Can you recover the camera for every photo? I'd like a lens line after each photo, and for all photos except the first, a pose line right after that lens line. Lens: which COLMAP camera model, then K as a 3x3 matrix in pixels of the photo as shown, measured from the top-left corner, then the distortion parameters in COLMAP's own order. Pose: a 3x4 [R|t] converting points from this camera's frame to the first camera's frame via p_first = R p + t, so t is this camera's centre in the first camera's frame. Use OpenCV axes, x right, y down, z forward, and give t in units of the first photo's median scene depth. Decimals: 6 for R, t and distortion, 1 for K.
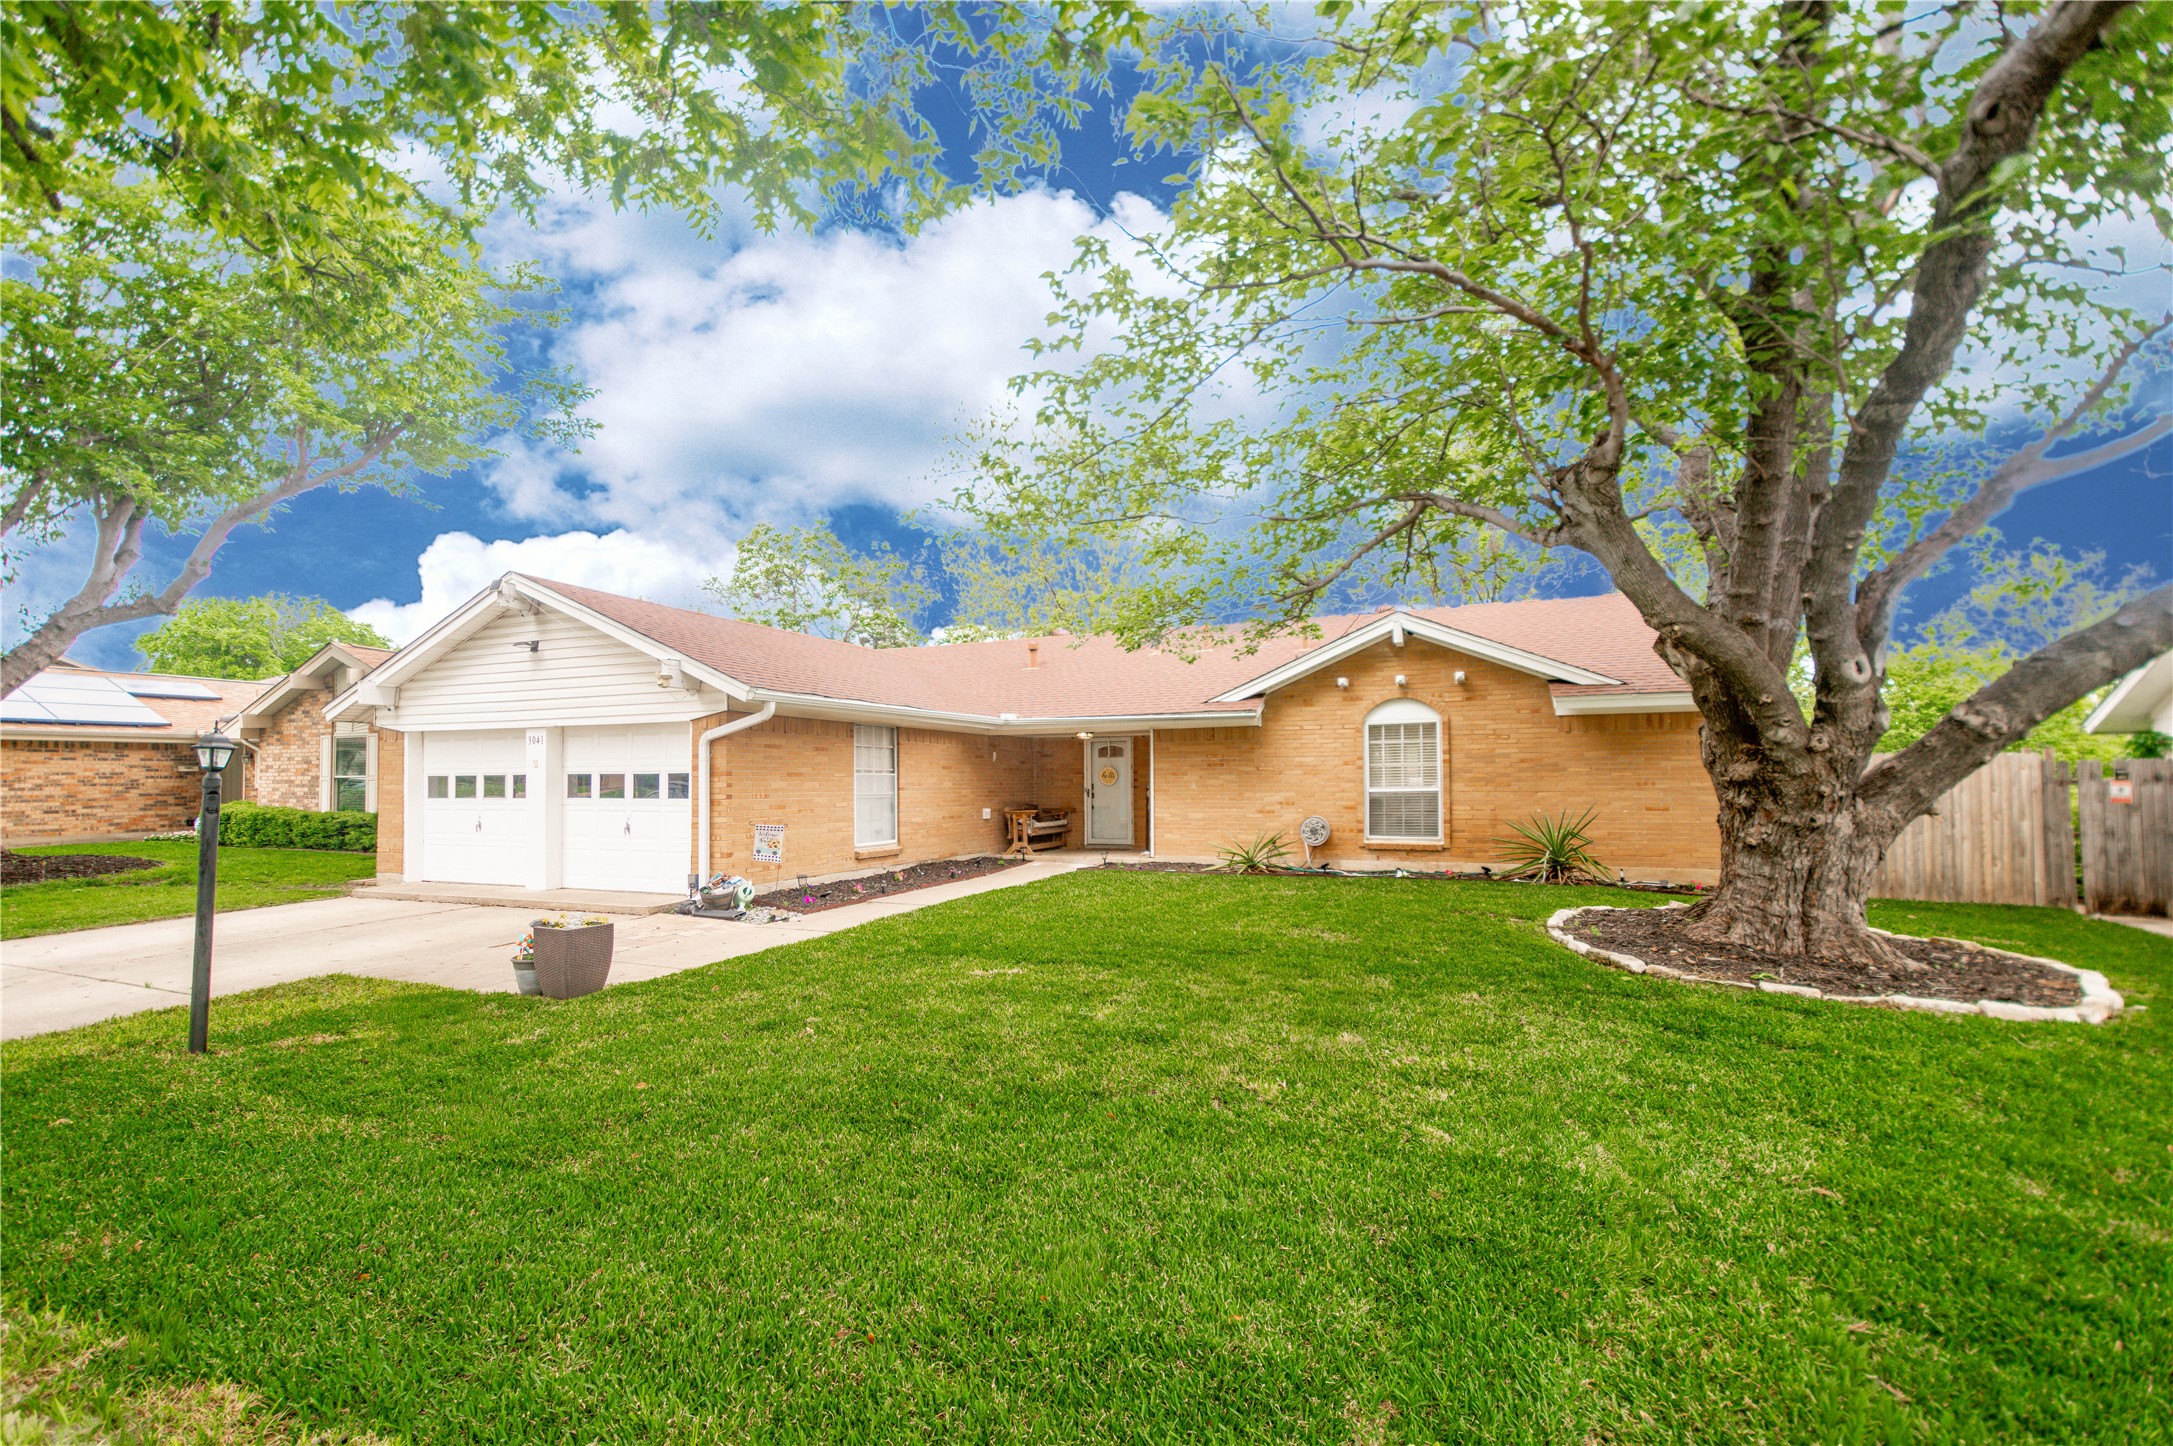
lens RADIAL K [[956.0, 0, 1088.6], [0, 956.0, 751.0], [0, 0, 1]] dist [0.011275, 0.000050]
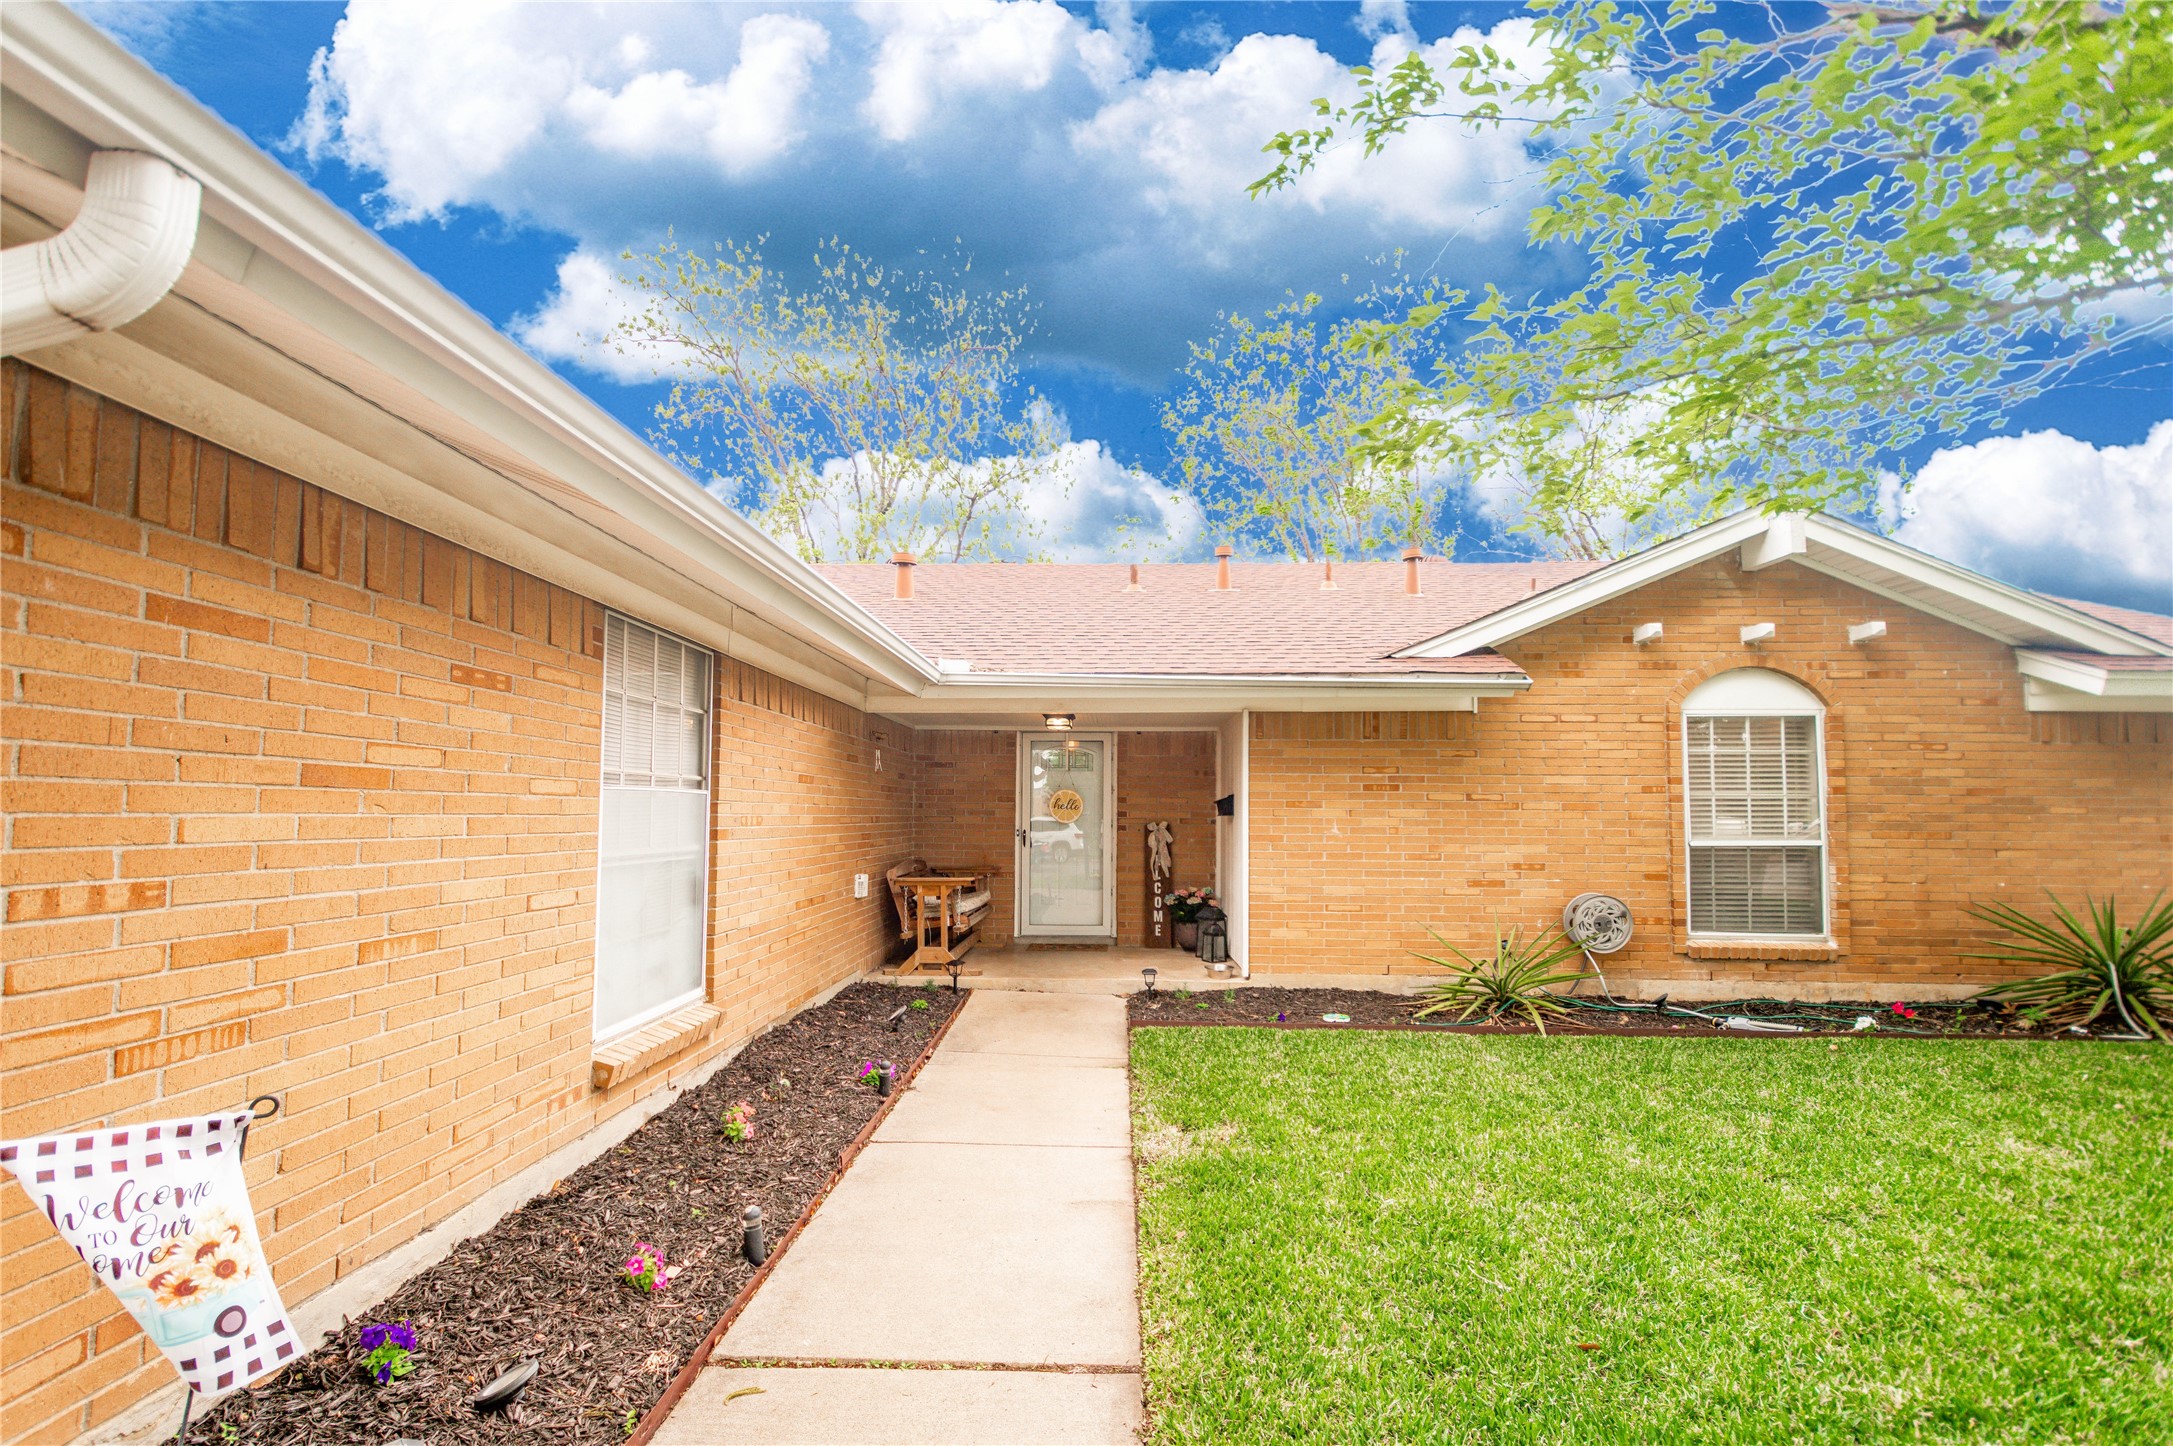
lens RADIAL K [[956.0, 0, 1088.6], [0, 956.0, 751.0], [0, 0, 1]] dist [0.011275, 0.000050]
pose [[0.929471, 0.037846, 0.366950, -0.209956], [-0.026149, 0.998981, -0.036796, 0.019819], [-0.367968, 0.024606, 0.929513, 0.665252]]
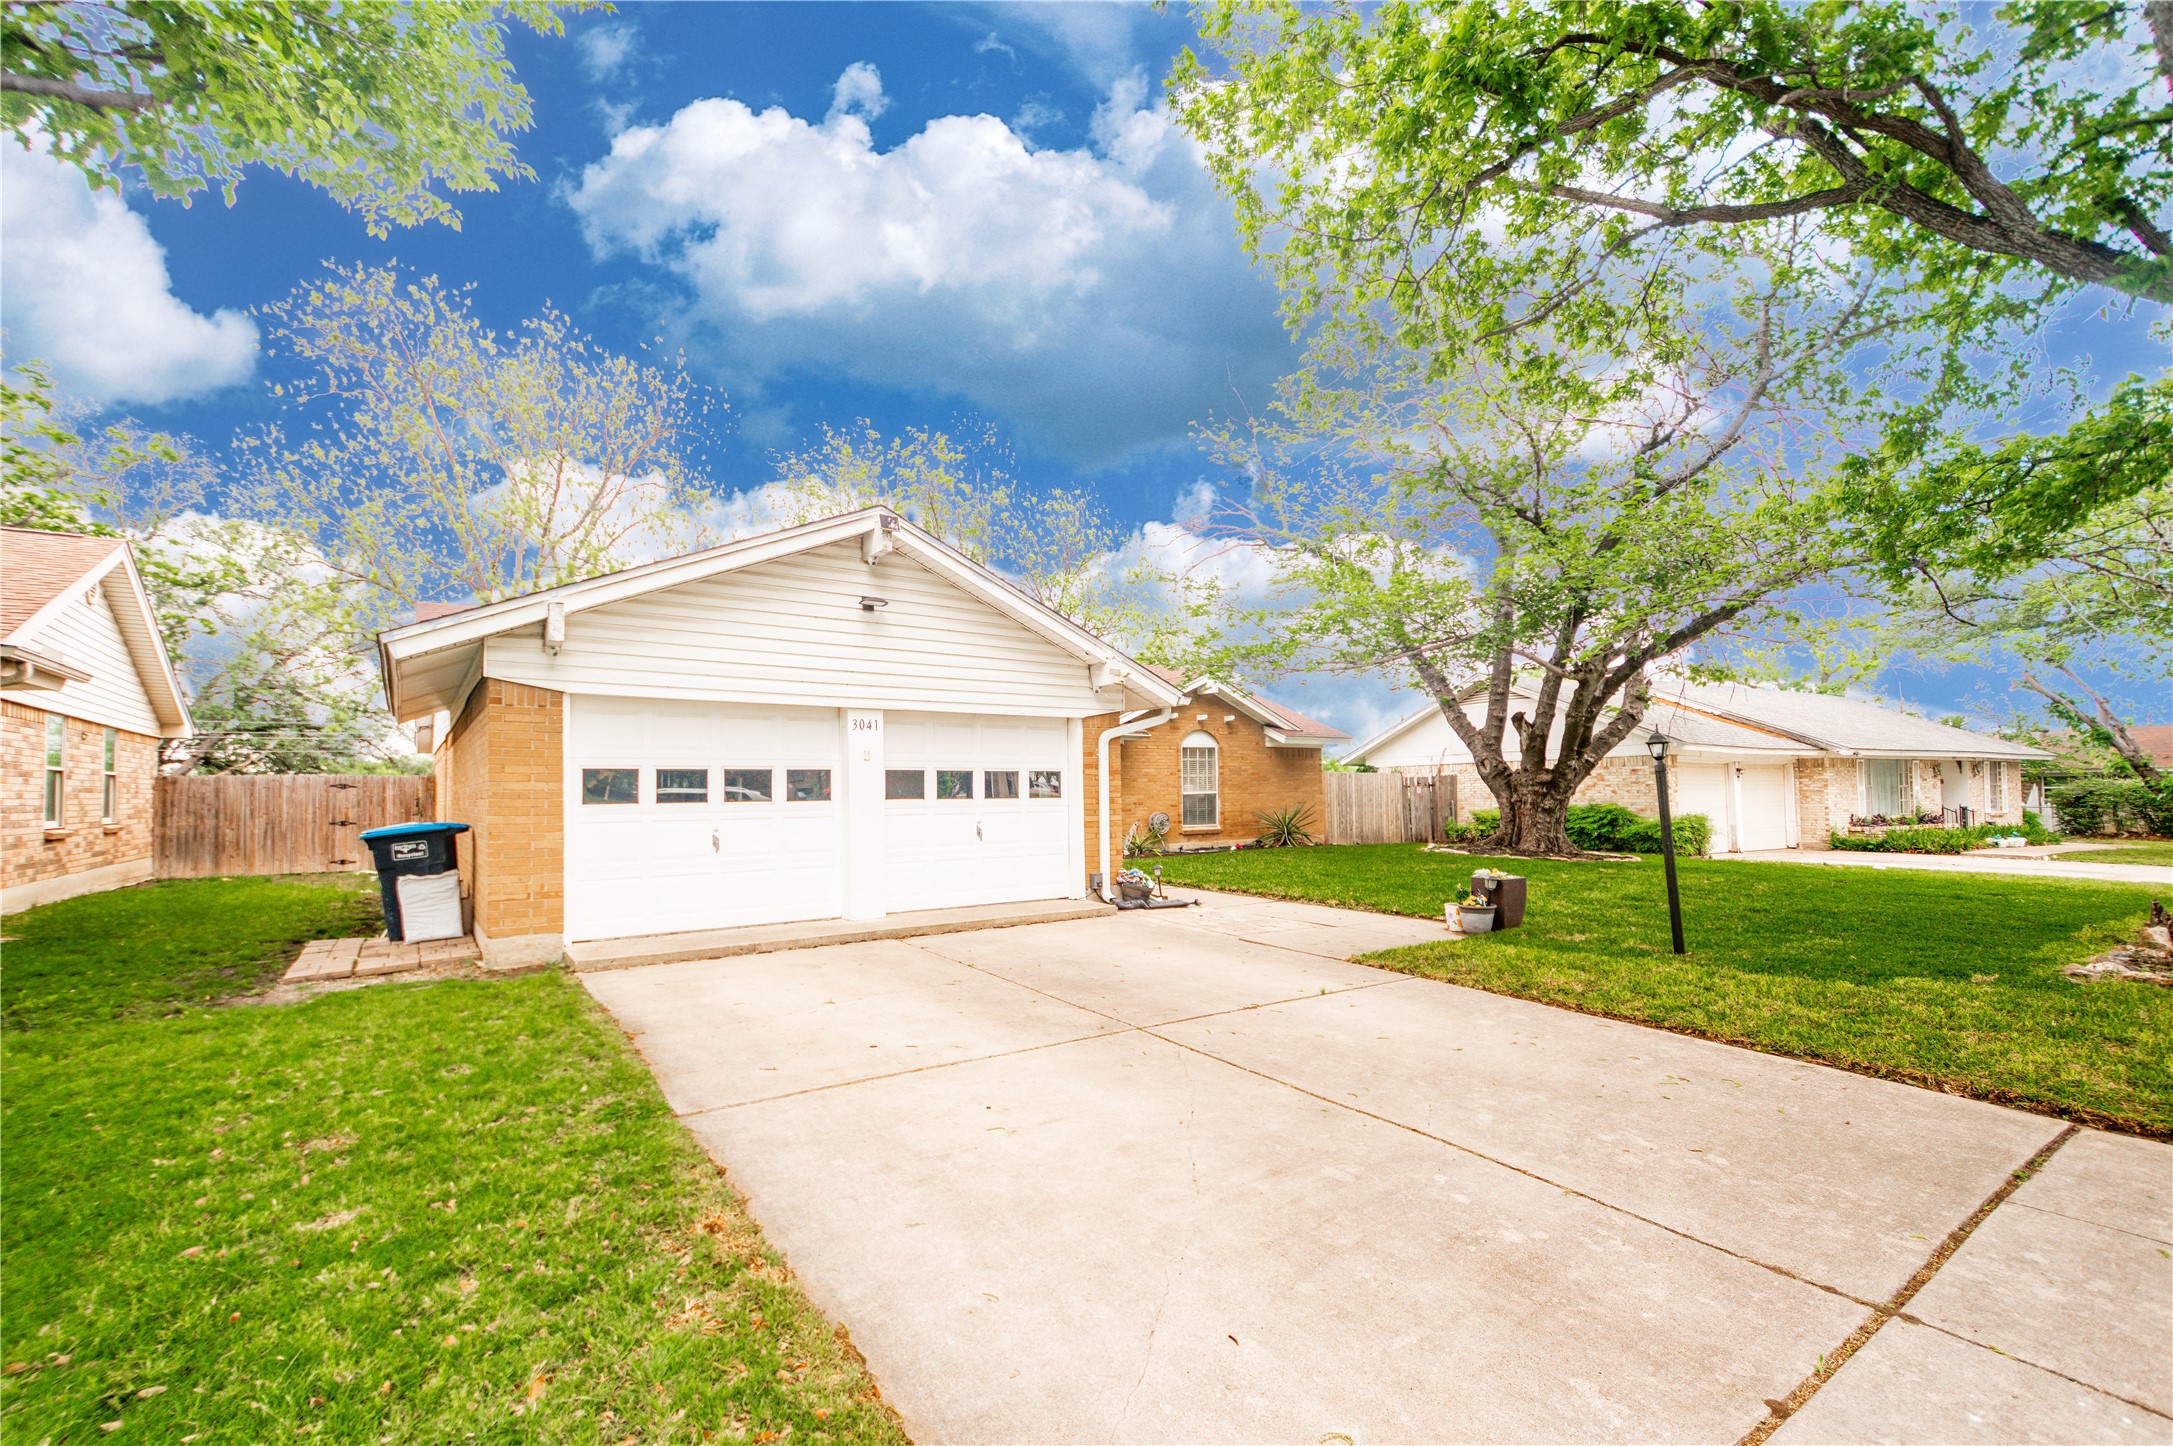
lens RADIAL K [[956.0, 0, 1088.6], [0, 956.0, 751.0], [0, 0, 1]] dist [0.011275, 0.000050]
pose [[0.511648, 0.037898, 0.858359, -1.044830], [-0.018605, 0.999281, -0.033030, 0.029111], [-0.858994, 0.000930, 0.511985, 0.410551]]
